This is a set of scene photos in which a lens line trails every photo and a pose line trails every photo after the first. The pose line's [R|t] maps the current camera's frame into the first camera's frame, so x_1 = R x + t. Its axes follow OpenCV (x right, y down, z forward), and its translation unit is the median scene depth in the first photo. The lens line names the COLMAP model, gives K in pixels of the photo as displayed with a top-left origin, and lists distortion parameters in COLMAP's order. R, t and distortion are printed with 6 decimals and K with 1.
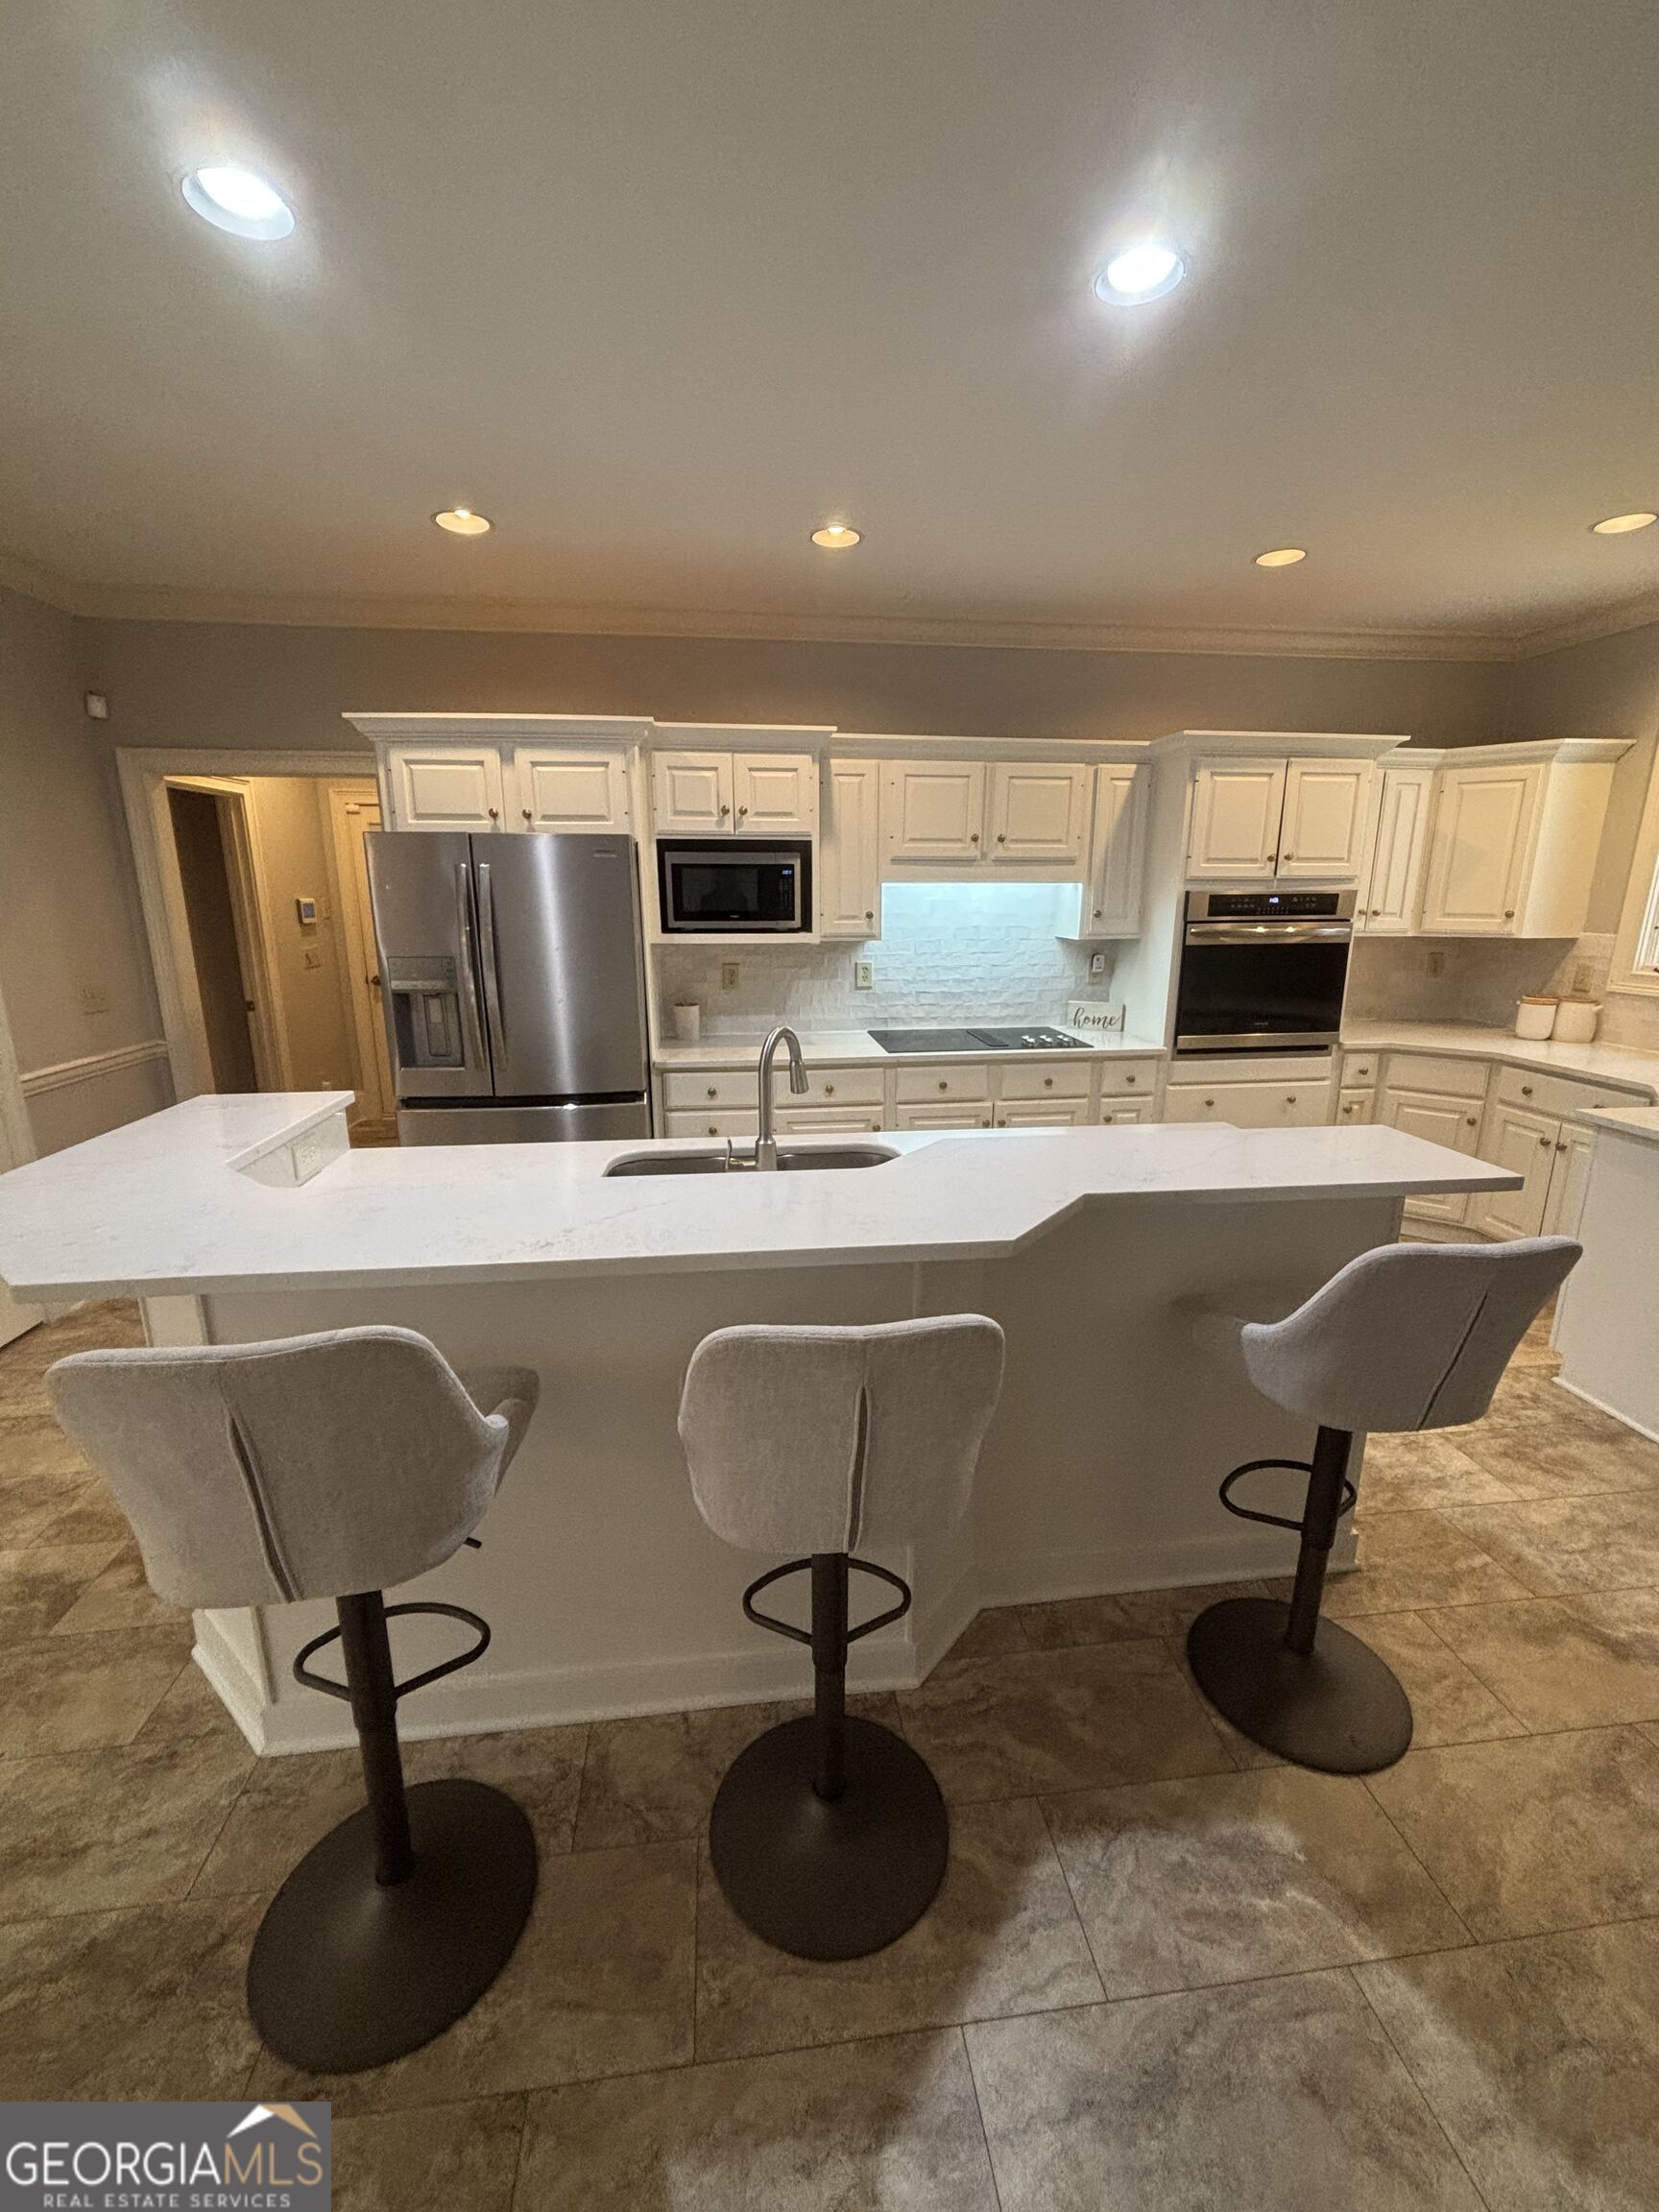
lens RADIAL K [[893.0, 0, 838.2], [0, 893.0, 1102.8], [0, 0, 1]] dist [0.003534, -0.001578]
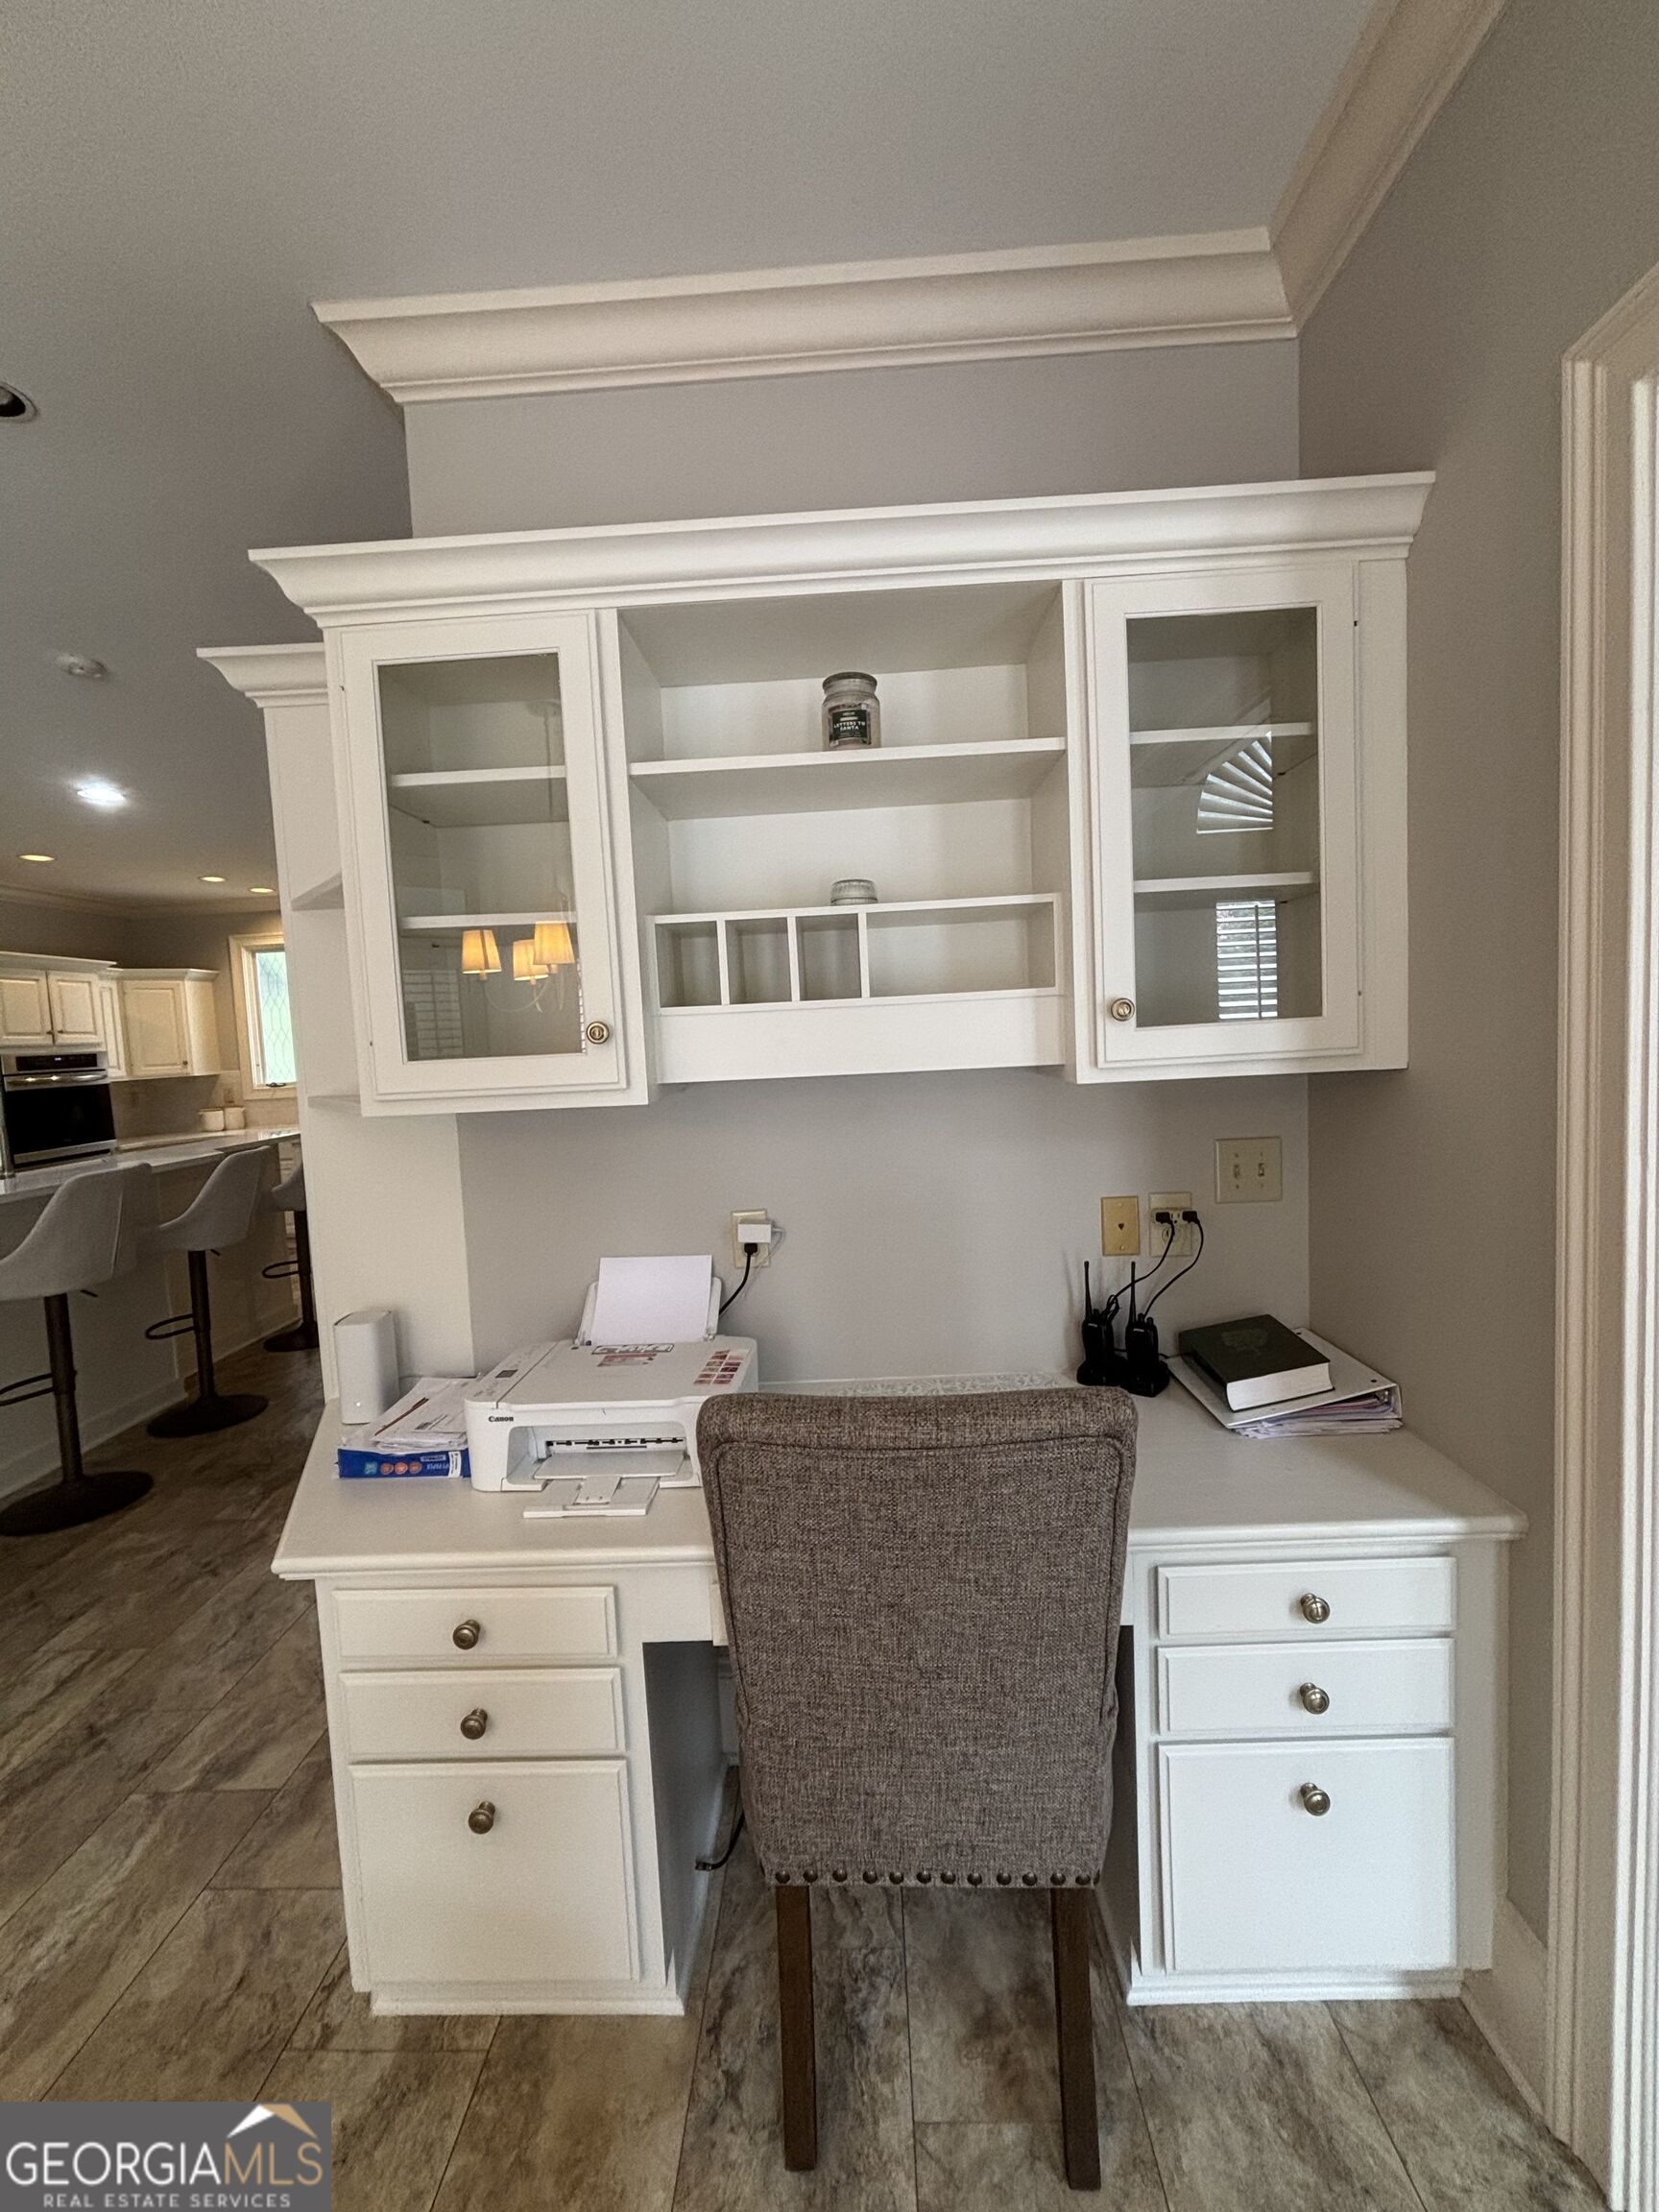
lens RADIAL K [[893.0, 0, 837.5], [0, 893.0, 1089.5], [0, 0, 1]] dist [0.003534, -0.001578]
pose [[0.138828, -0.072575, 0.987654, -0.870737], [0.274079, 0.961171, 0.032104, 0.144536], [-0.951634, 0.266238, 0.153329, -0.506265]]
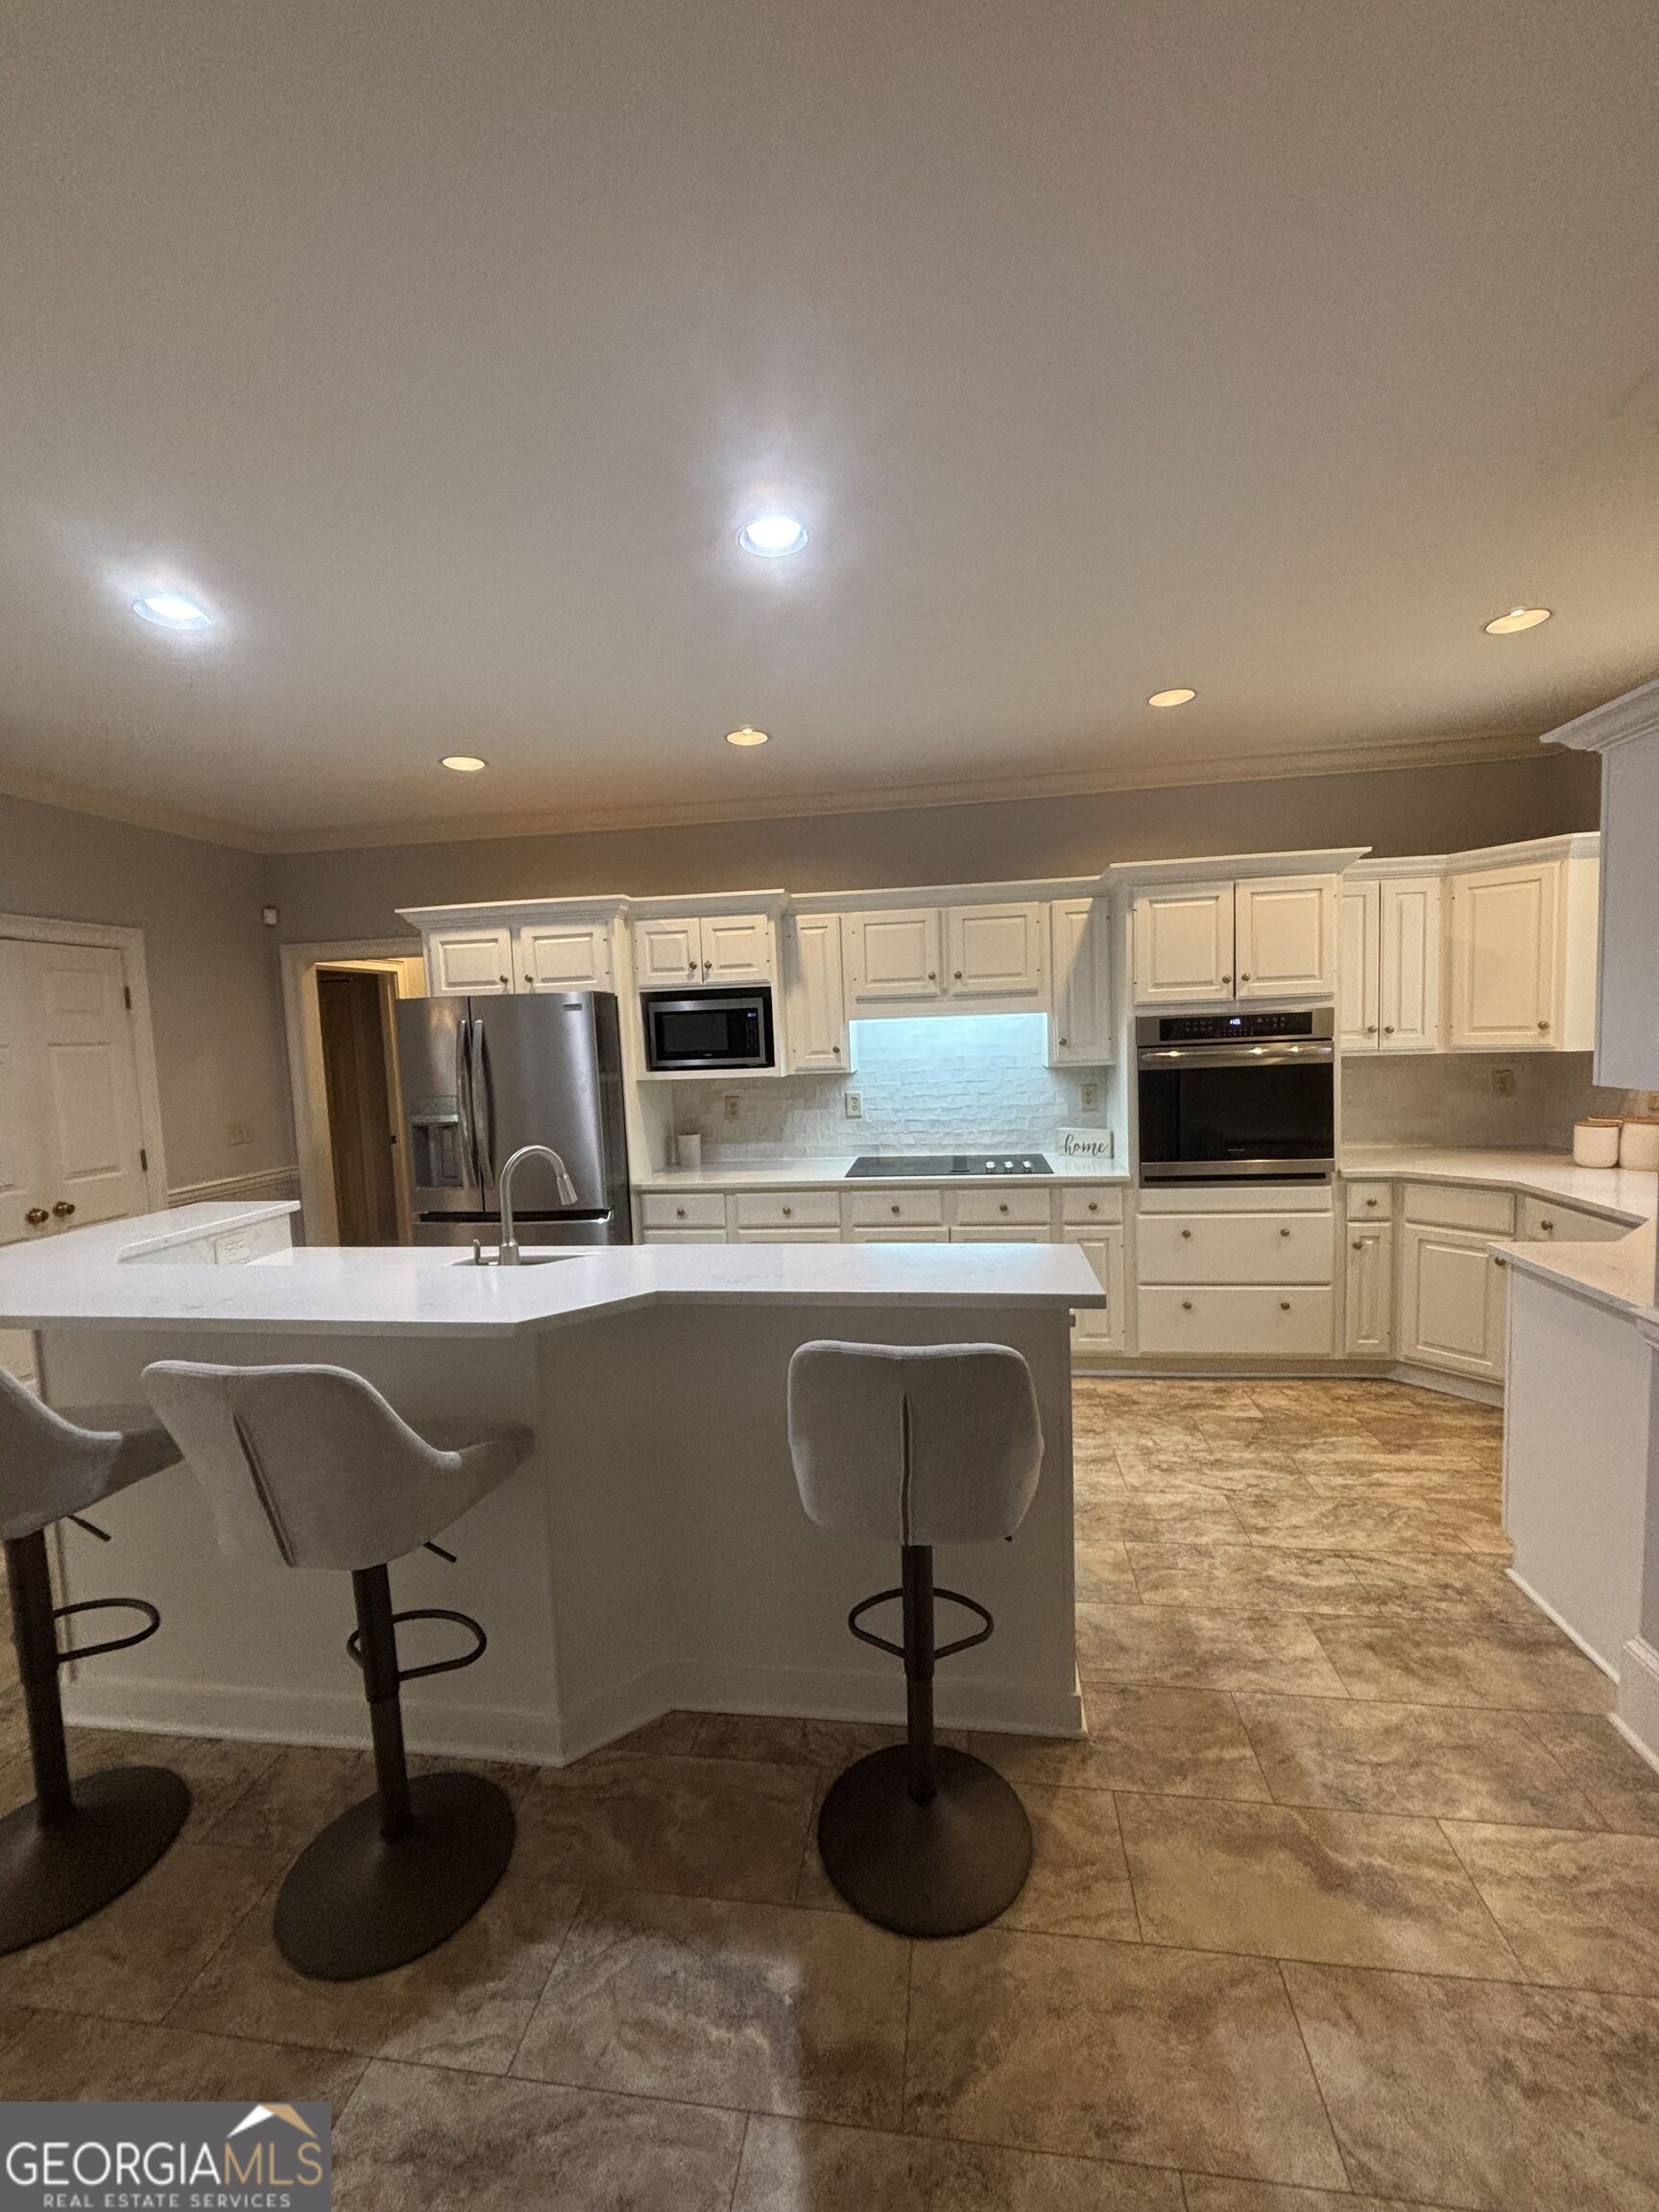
lens RADIAL K [[893.0, 0, 838.2], [0, 893.0, 1105.3], [0, 0, 1]] dist [0.003534, -0.001578]
pose [[0.964279, -0.016045, -0.264404, 0.339273], [-0.022876, 0.989390, -0.143469, 0.010715], [0.263901, 0.144393, 0.953681, -0.017526]]
